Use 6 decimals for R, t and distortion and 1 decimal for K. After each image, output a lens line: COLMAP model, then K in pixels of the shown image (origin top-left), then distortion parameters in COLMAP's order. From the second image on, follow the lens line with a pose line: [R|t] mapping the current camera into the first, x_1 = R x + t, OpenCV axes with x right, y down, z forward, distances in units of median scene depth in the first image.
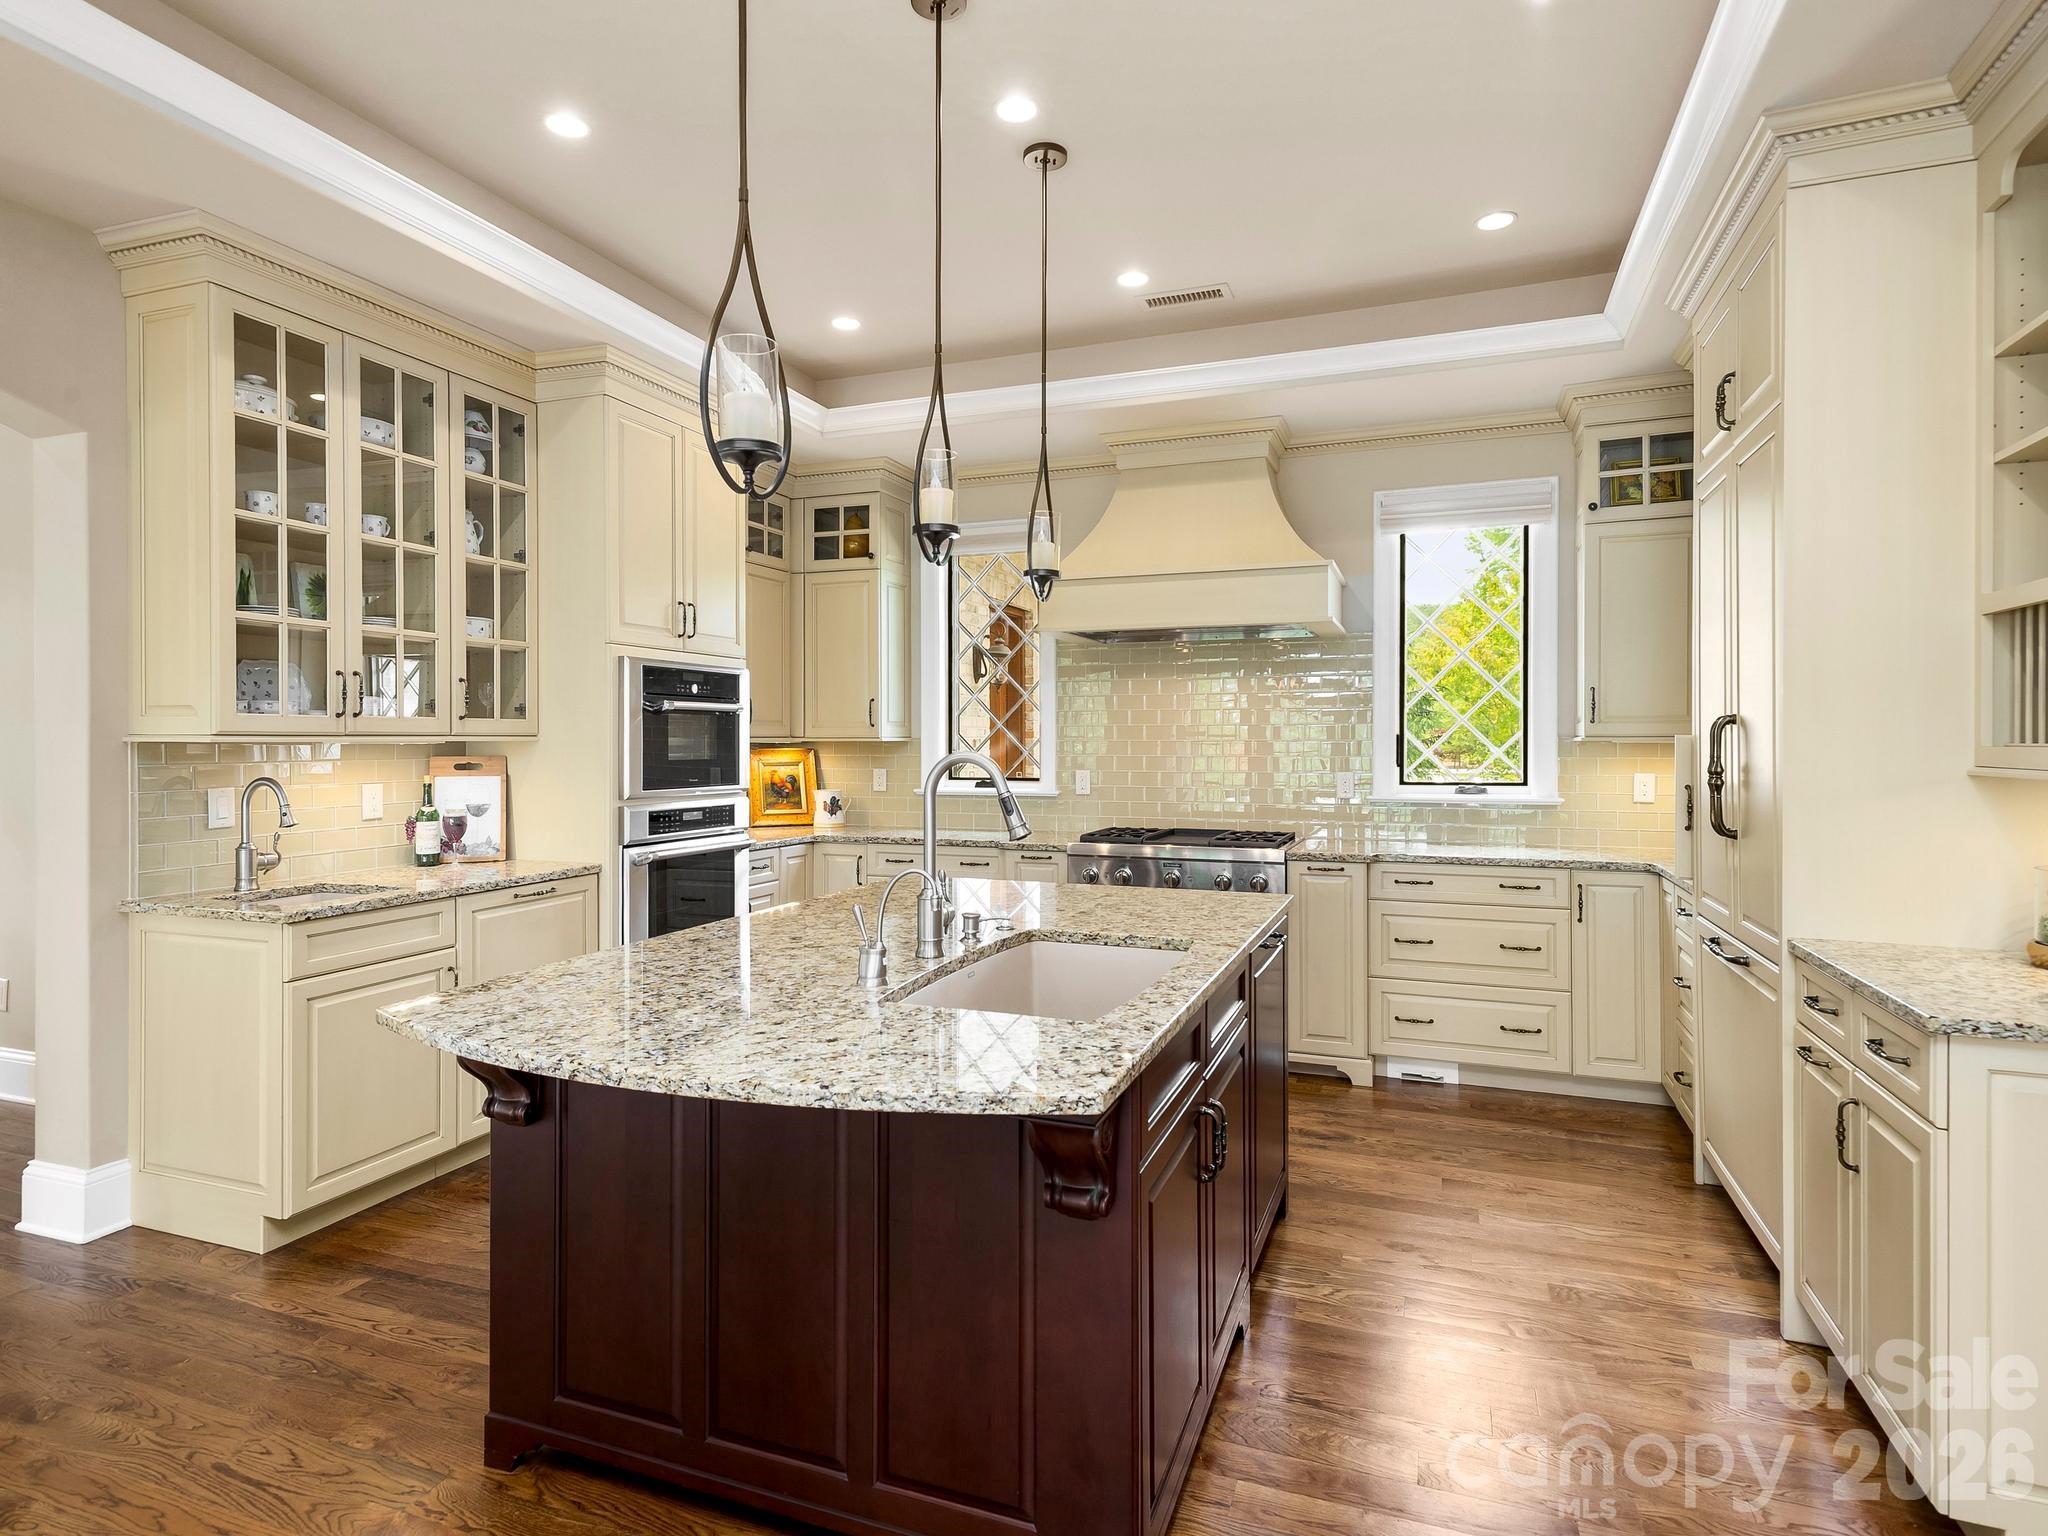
lens RADIAL K [[1112.5, 0, 1024.5], [0, 1112.5, 749.0], [0, 0, 1]] dist [0.018011, -0.001365]
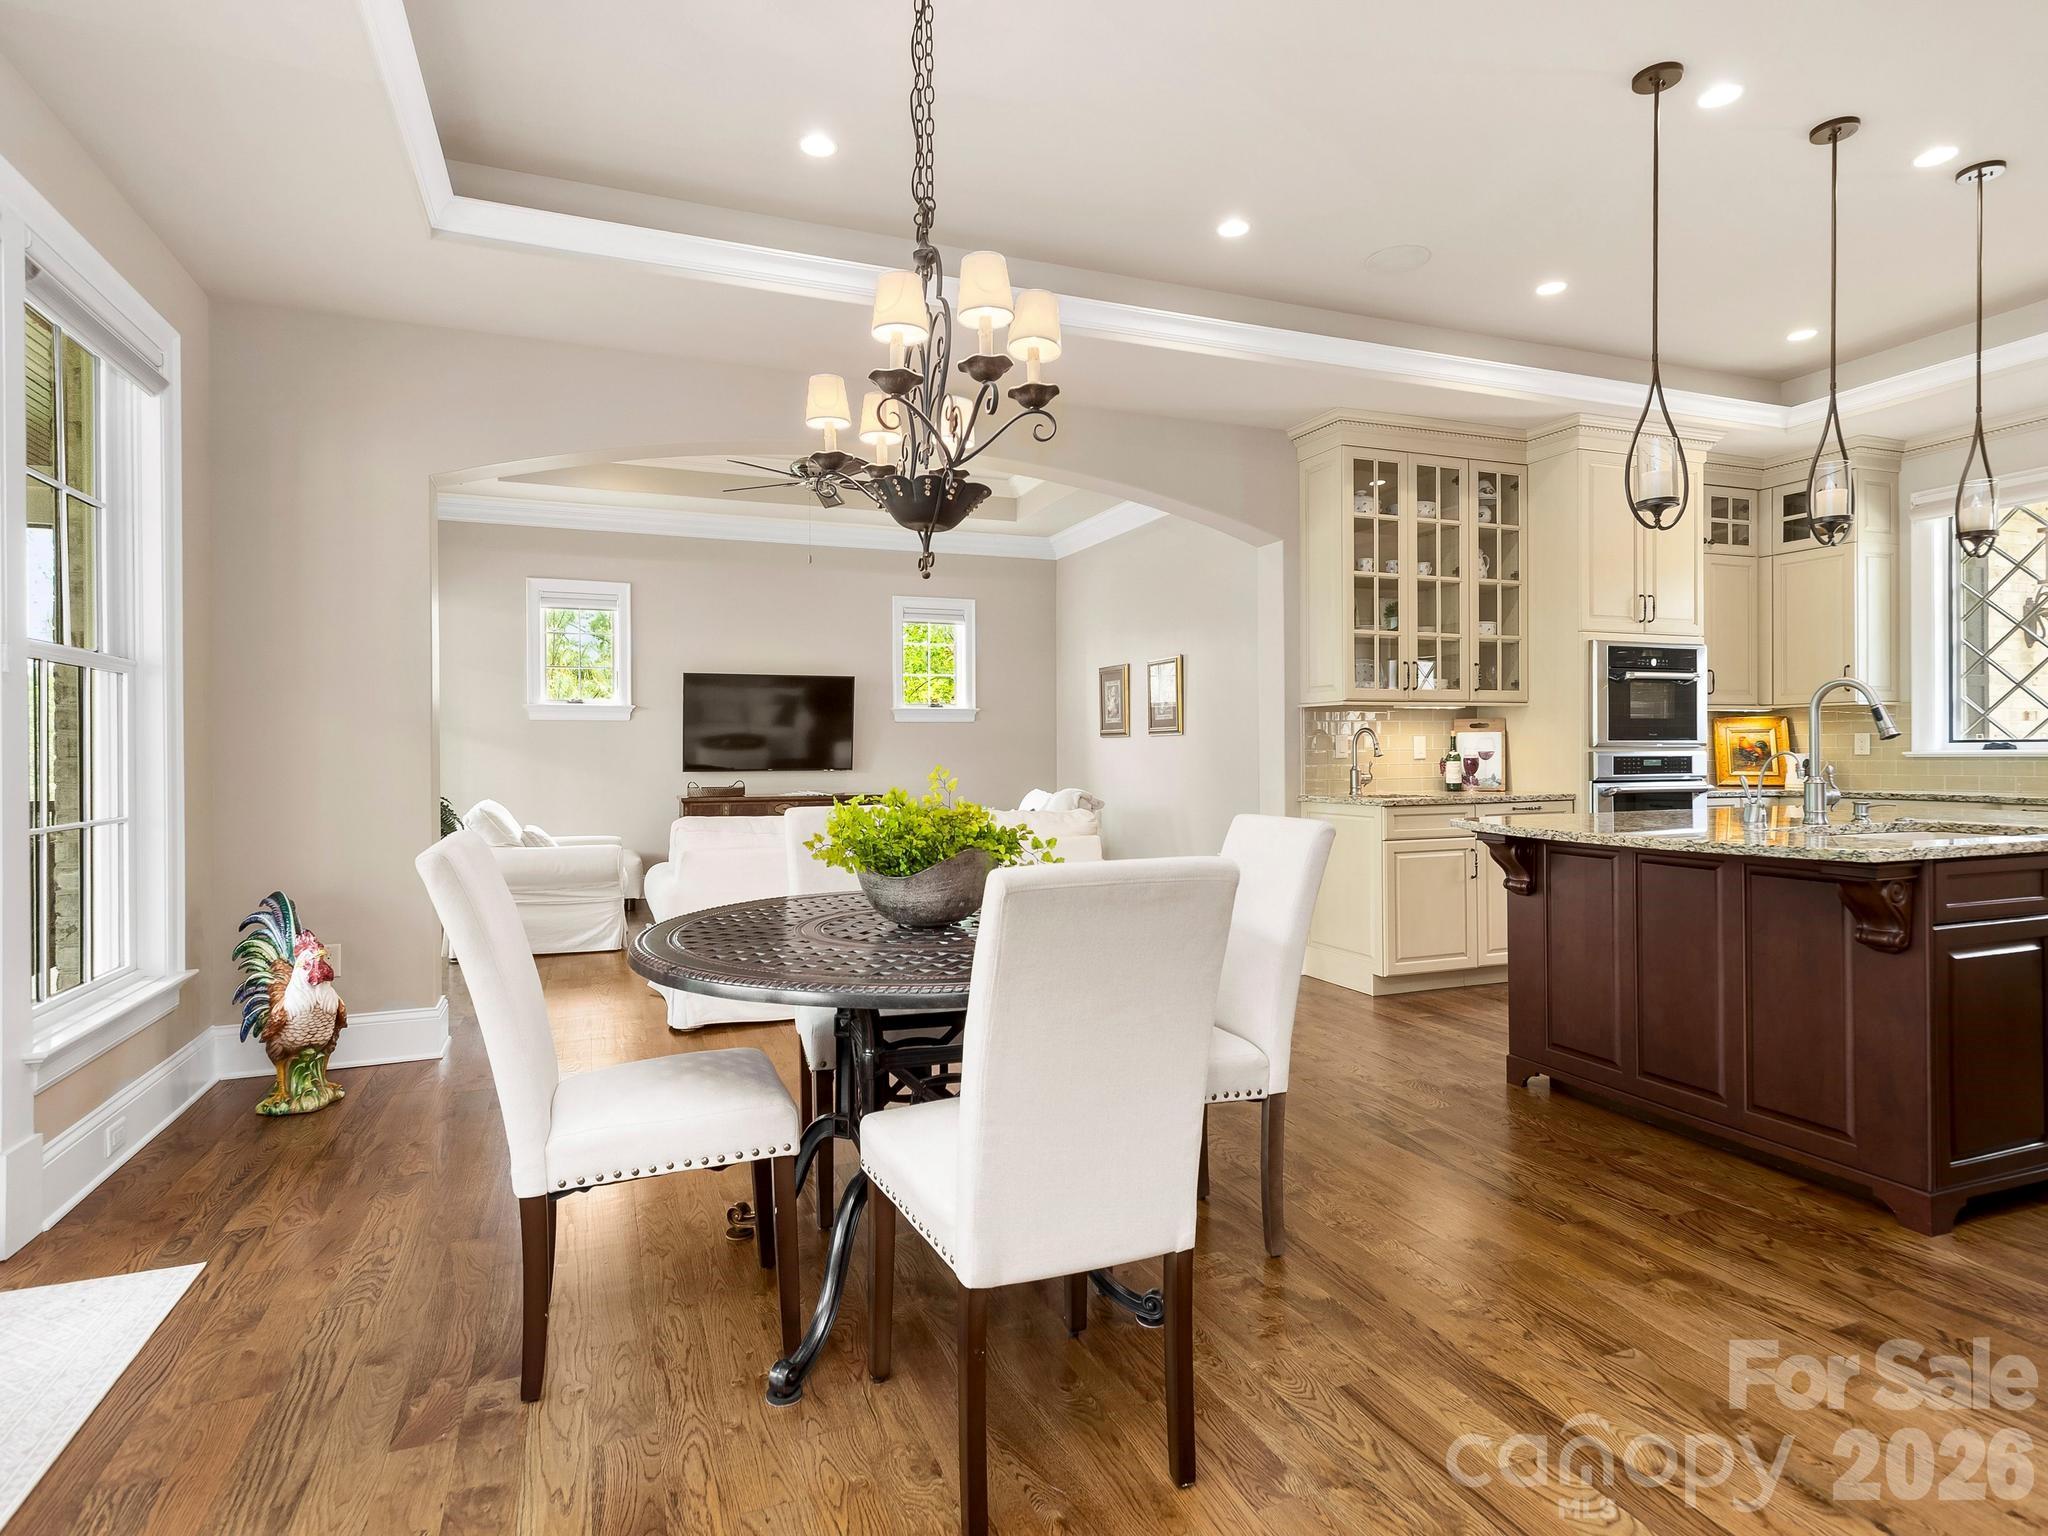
lens RADIAL K [[1112.5, 0, 1004.4], [0, 1112.5, 757.9], [0, 0, 1]] dist [0.018011, -0.001365]
pose [[0.664493, -0.003505, -0.747286, 0.189086], [0.001913, 0.999994, -0.002990, 0.066244], [0.747292, 0.000557, 0.664495, -0.457977]]
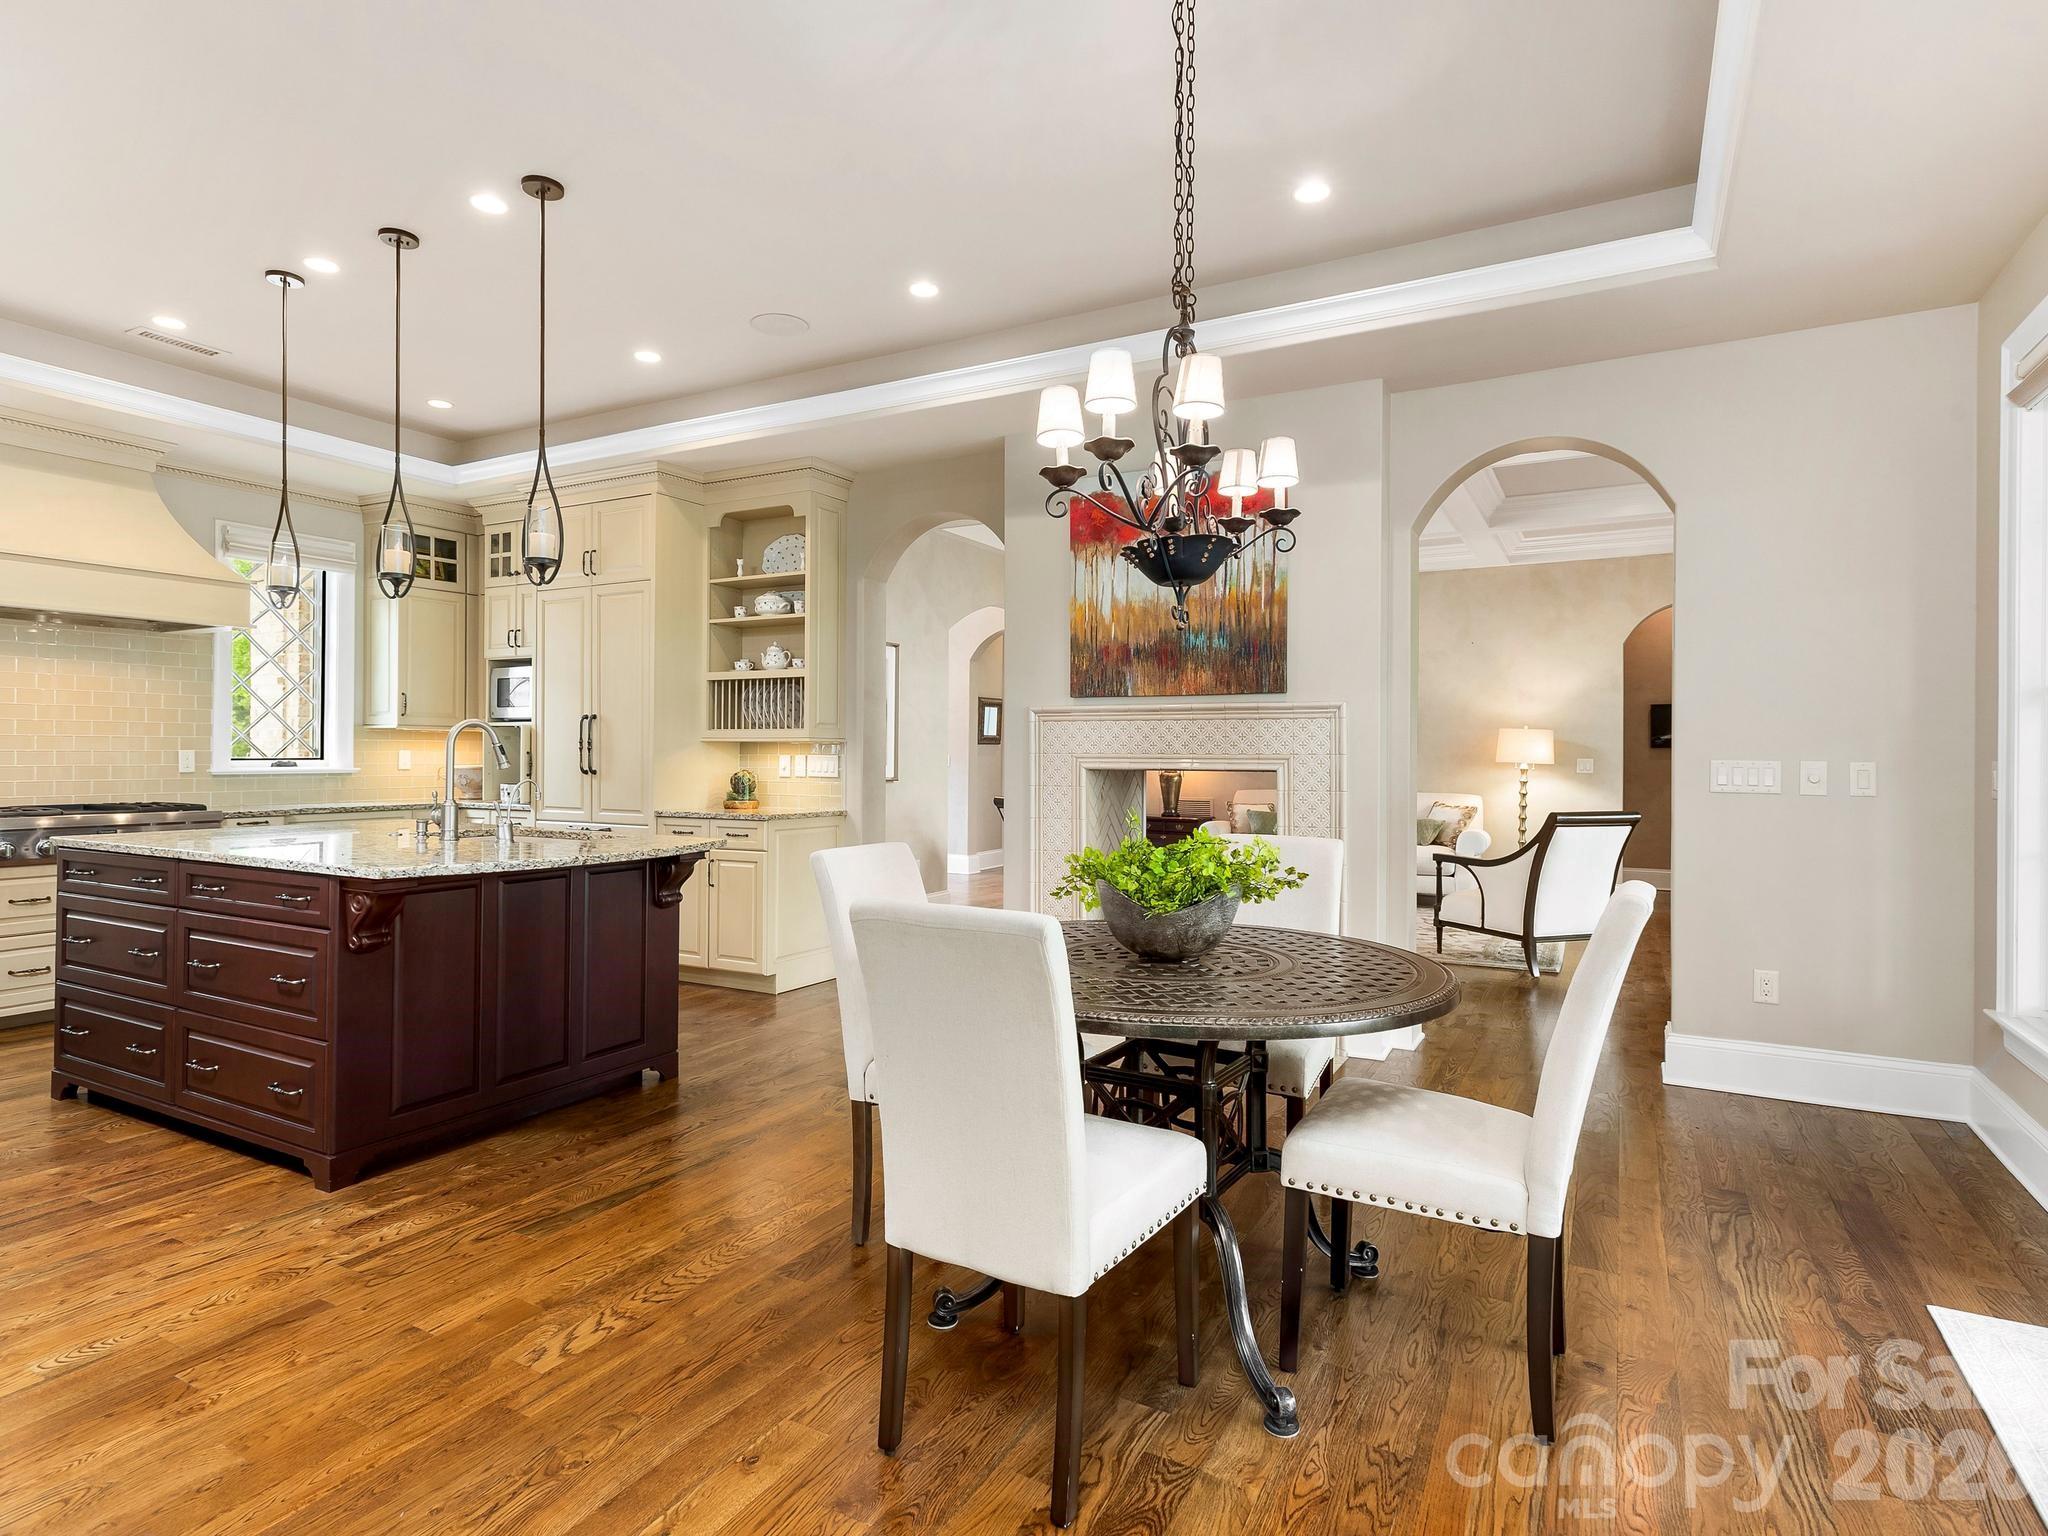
lens RADIAL K [[1112.5, 0, 1020.6], [0, 1112.5, 751.1], [0, 0, 1]] dist [0.018011, -0.001365]
pose [[0.135387, 0.005664, 0.990777, -1.107951], [0.001543, 0.999981, -0.005928, 0.043496], [-0.990792, 0.002331, 0.135376, -0.054437]]
